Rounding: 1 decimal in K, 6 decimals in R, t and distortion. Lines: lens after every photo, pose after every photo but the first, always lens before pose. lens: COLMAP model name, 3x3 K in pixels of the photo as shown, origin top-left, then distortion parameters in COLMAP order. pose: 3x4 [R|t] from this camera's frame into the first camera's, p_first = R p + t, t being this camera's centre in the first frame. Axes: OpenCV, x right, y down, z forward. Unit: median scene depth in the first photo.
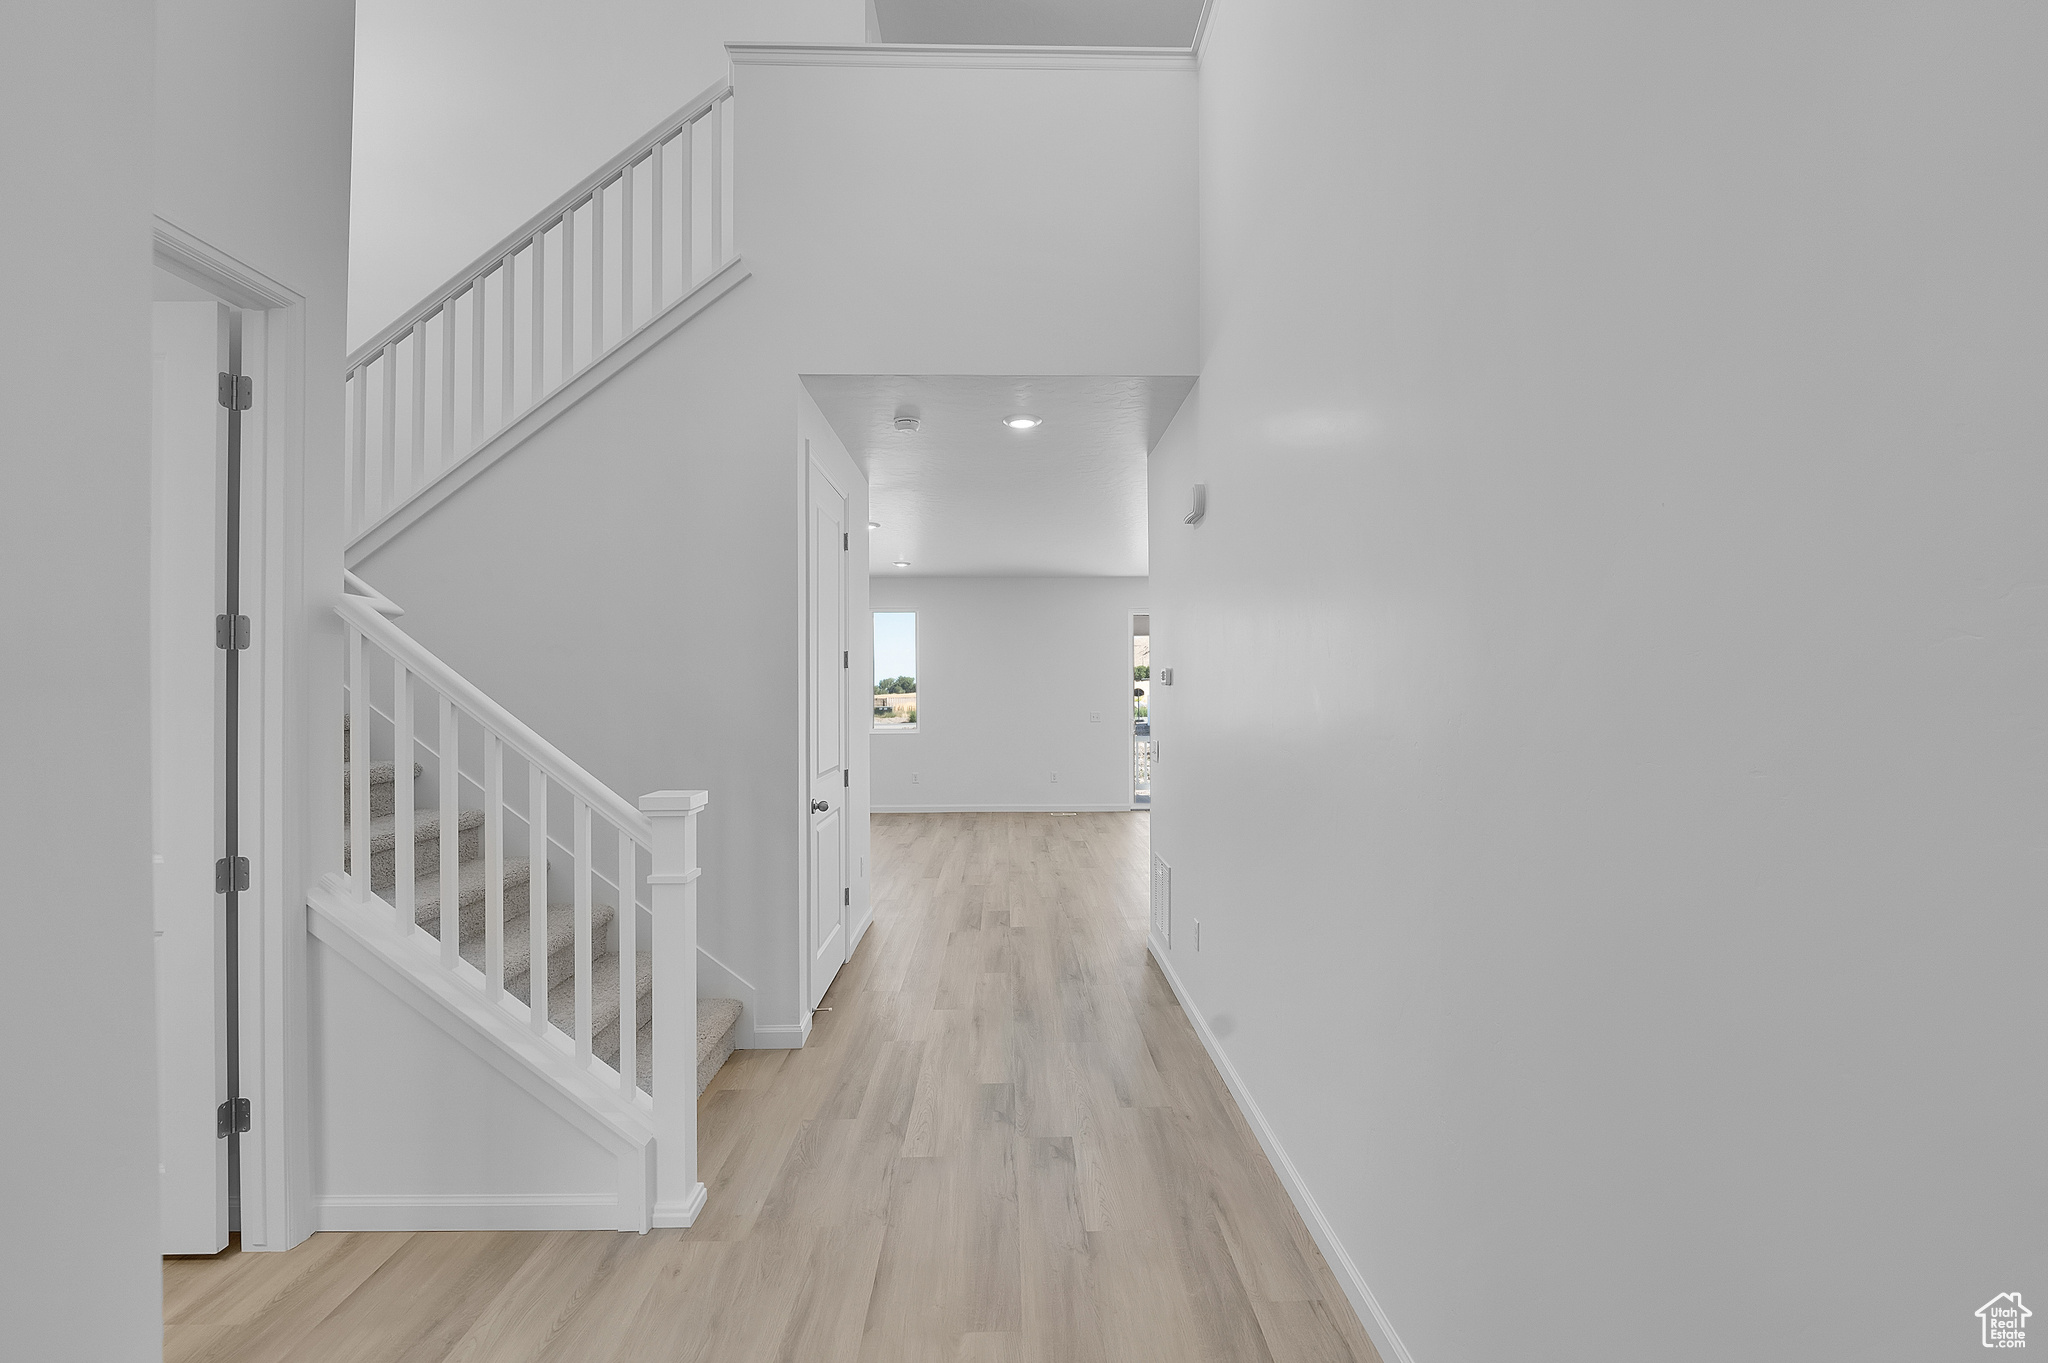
lens RADIAL K [[852.7, 0, 1019.9], [0, 852.7, 680.3], [0, 0, 1]] dist [-0.012156, 0.000718]
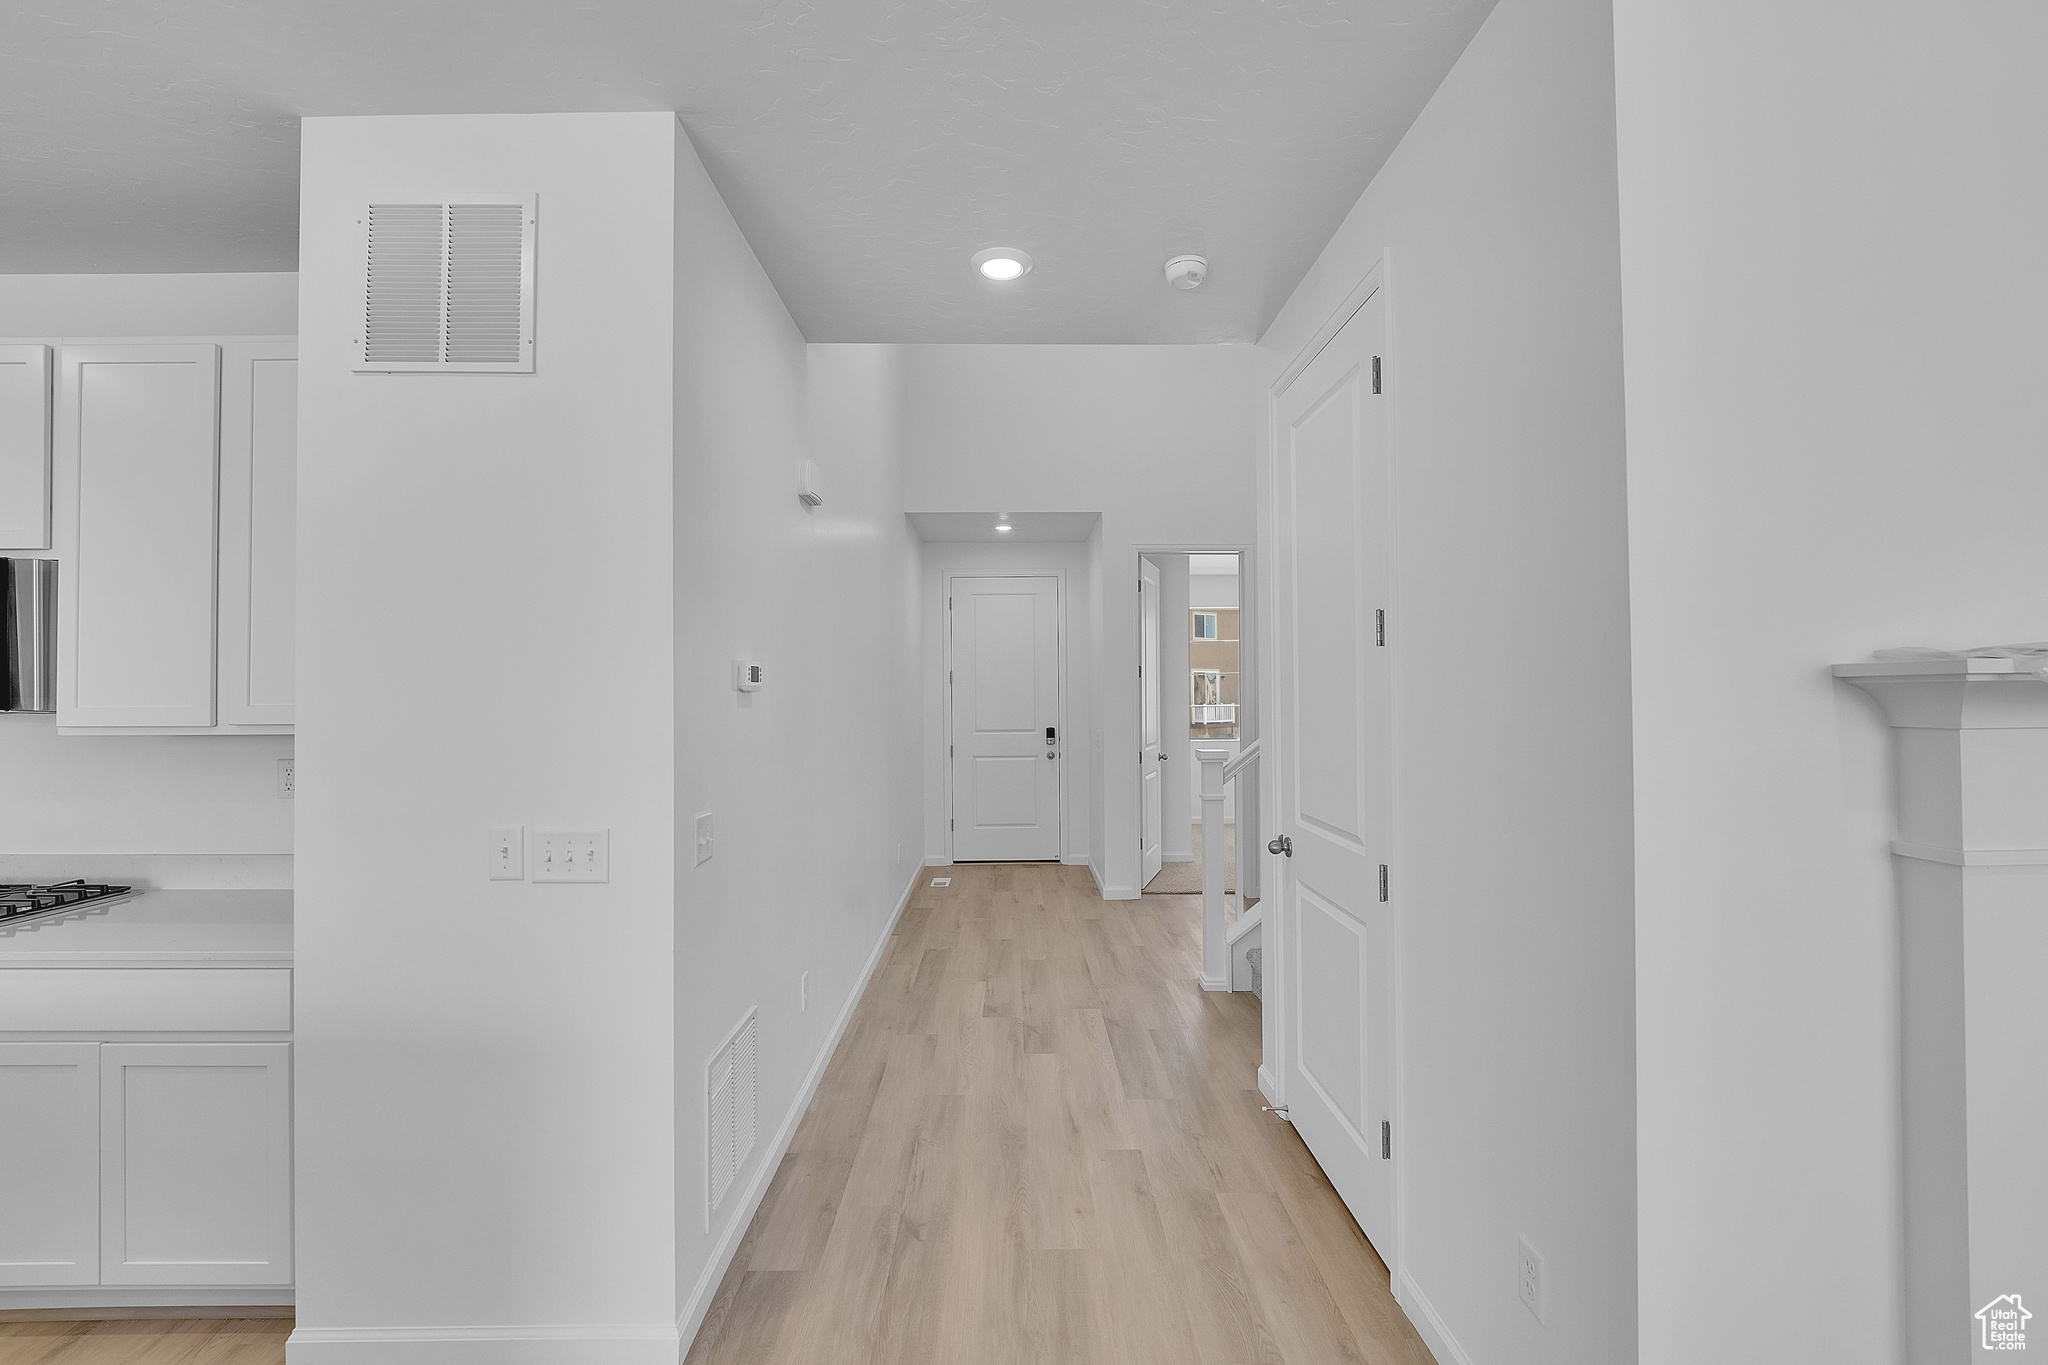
lens RADIAL K [[852.7, 0, 1019.9], [0, 852.7, 681.3], [0, 0, 1]] dist [-0.012156, 0.000718]
pose [[-0.999903, 0.011222, 0.008241, -0.016286], [0.011034, 0.999686, -0.022517, 0.019715], [-0.008491, -0.022424, -0.999712, 2.261692]]
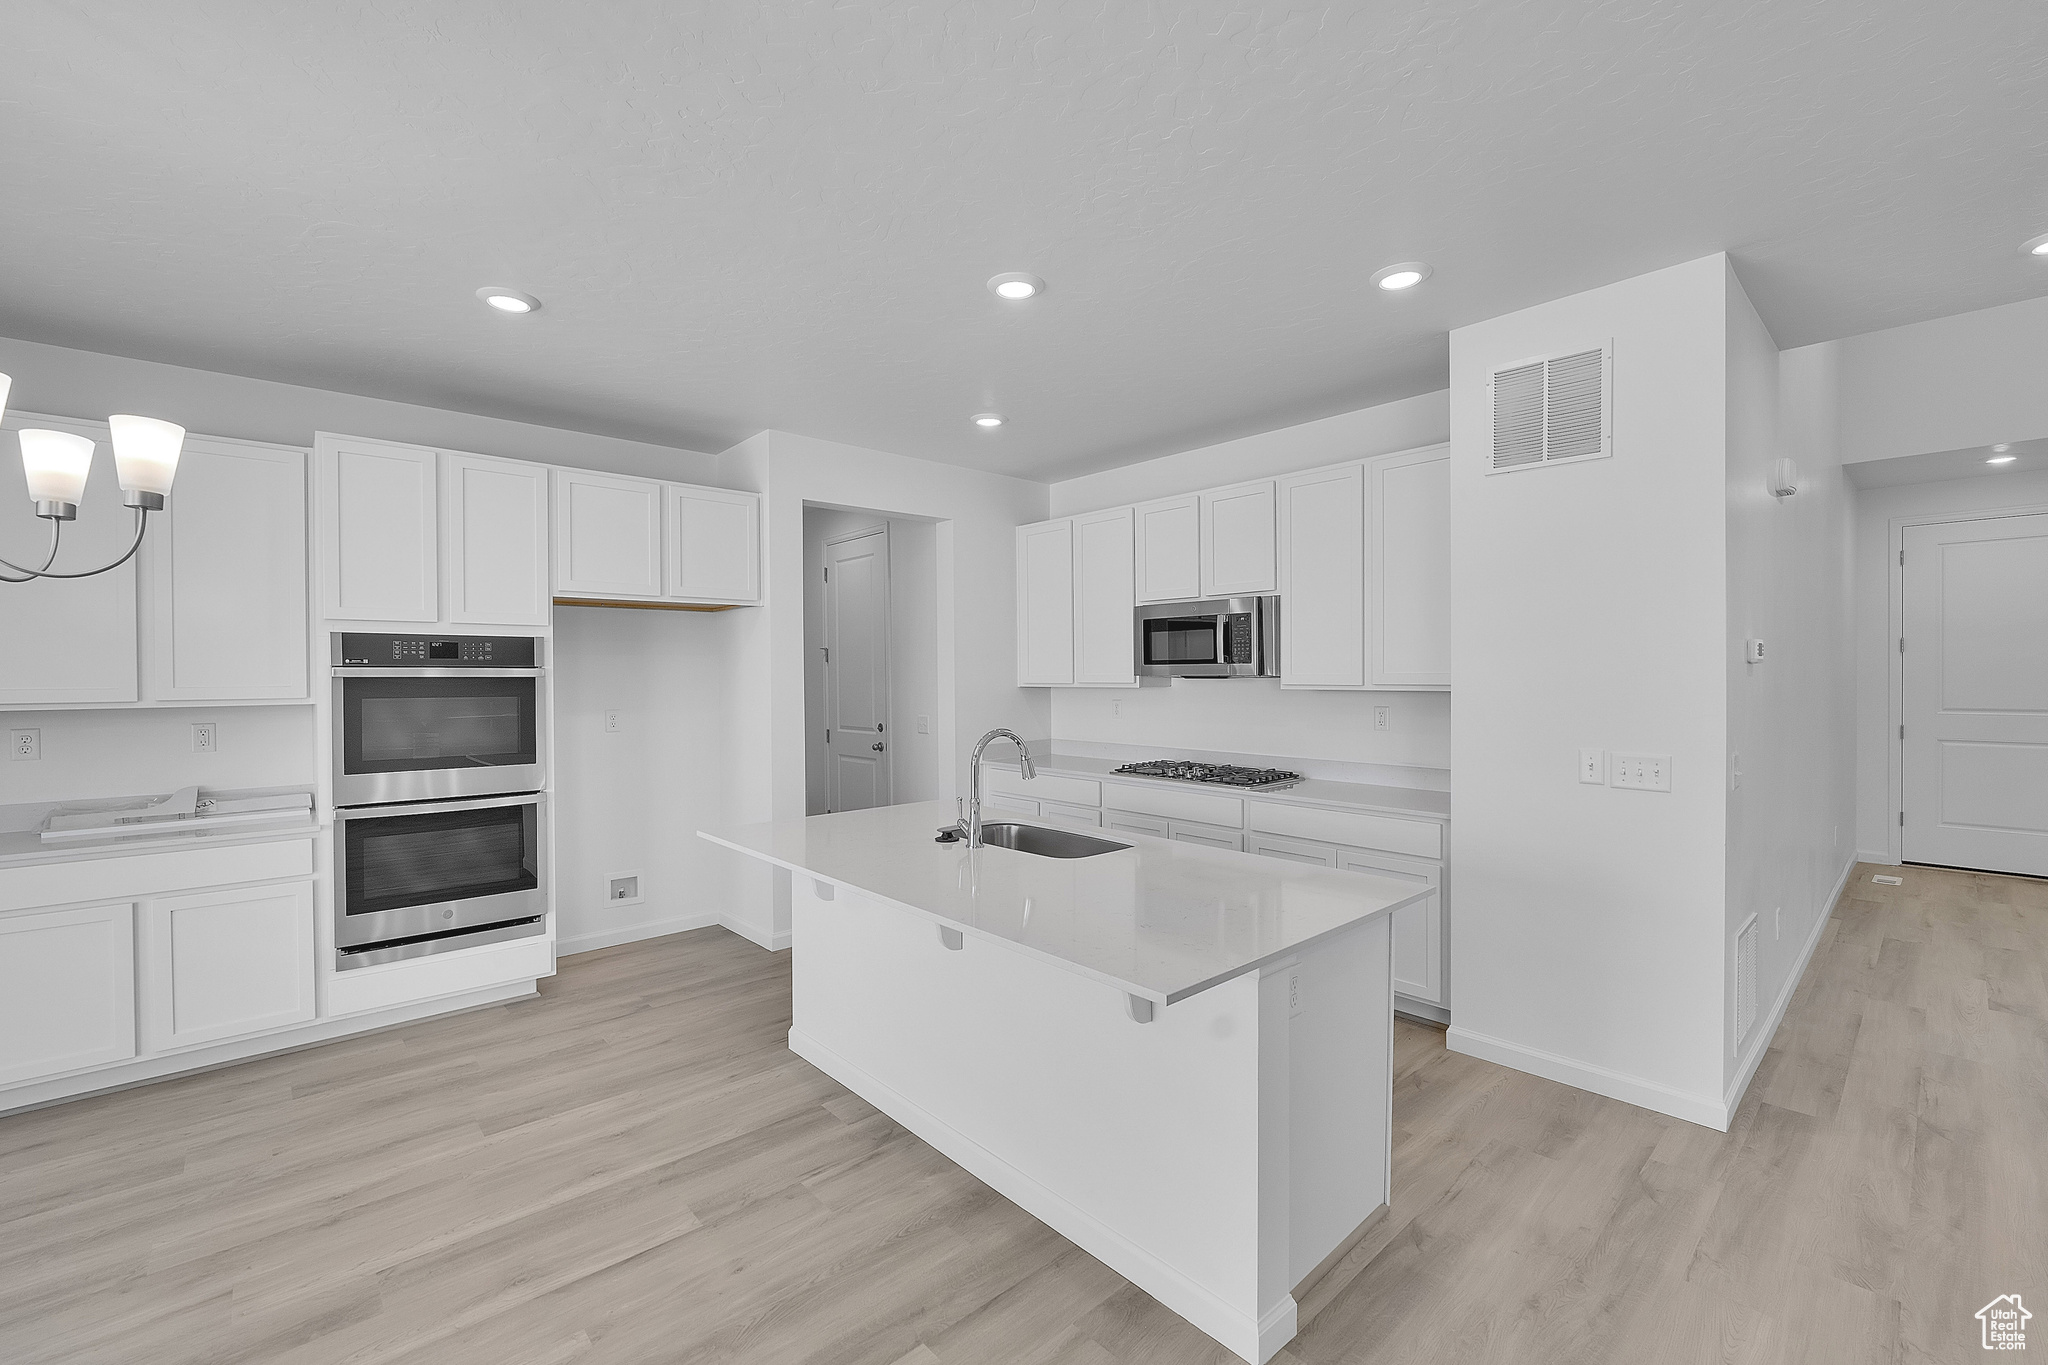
lens RADIAL K [[852.7, 0, 1019.9], [0, 852.7, 681.3], [0, 0, 1]] dist [-0.012156, 0.000718]
pose [[-0.655071, -0.001057, 0.755566, 0.059556], [0.003120, 0.999987, 0.004104, 0.022491], [-0.755561, 0.005045, -0.655059, 2.790947]]
